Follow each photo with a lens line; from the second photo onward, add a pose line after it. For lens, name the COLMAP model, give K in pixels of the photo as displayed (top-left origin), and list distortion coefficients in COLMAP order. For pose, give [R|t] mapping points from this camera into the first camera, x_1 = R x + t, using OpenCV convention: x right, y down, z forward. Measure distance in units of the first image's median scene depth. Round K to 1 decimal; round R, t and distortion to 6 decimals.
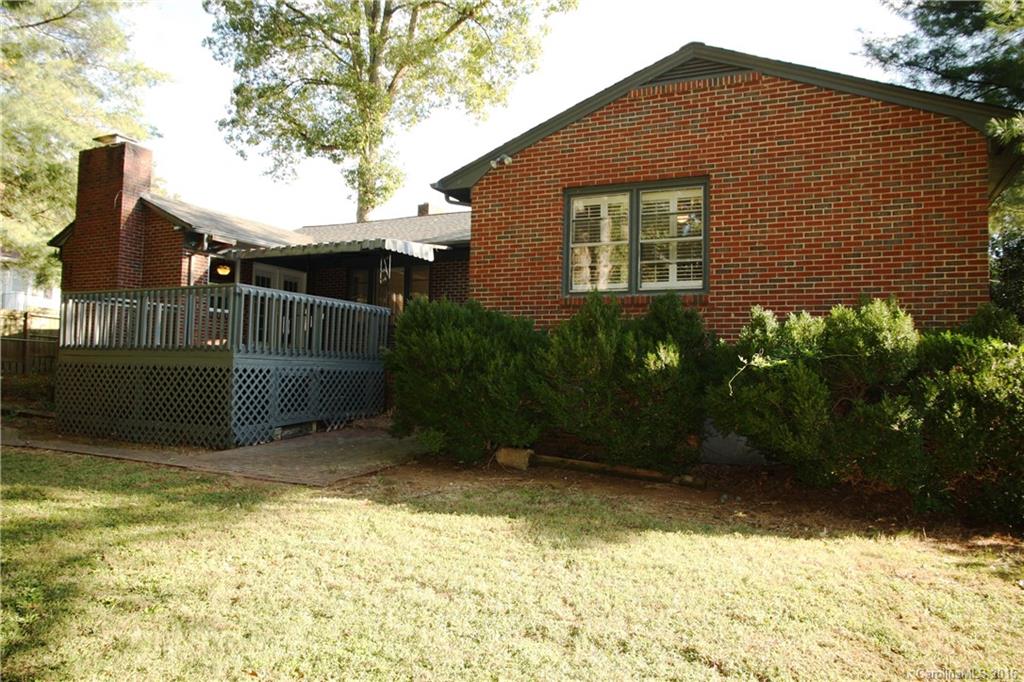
lens RADIAL K [[696.6, 0, 512.0], [0, 696.6, 341.0], [0, 0, 1]] dist [-0.125050, 0.094111]
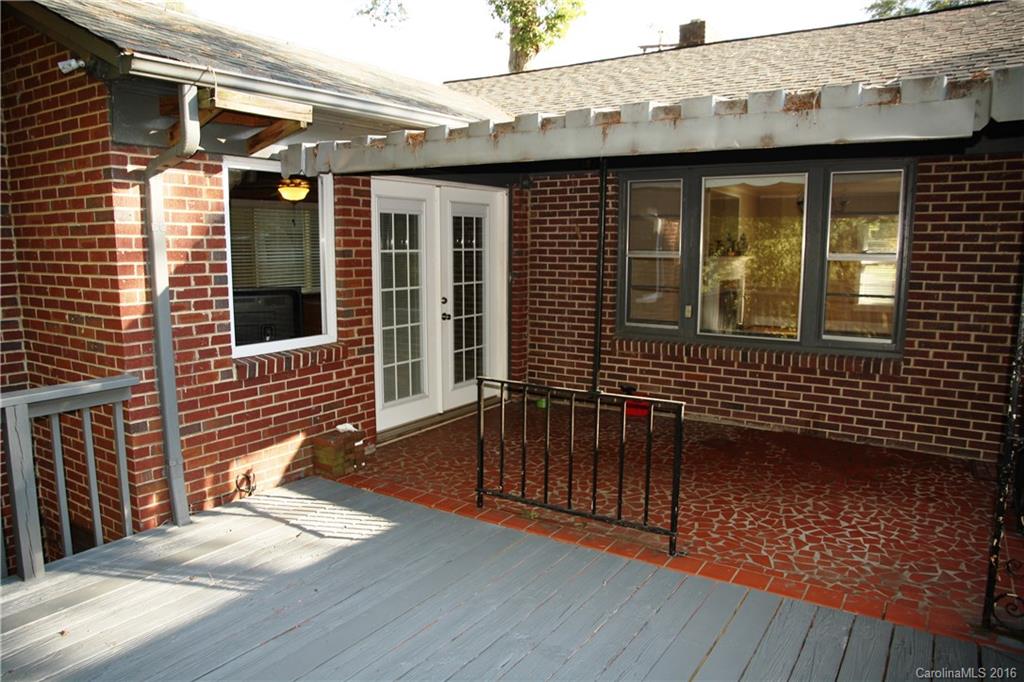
lens RADIAL K [[696.6, 0, 512.0], [0, 696.6, 341.0], [0, 0, 1]] dist [-0.125050, 0.094111]
pose [[0.990797, 0.001144, -0.135352, -0.290342], [0.023647, 0.983123, 0.181412, -0.103228], [0.133275, -0.182943, 0.974048, 0.733517]]
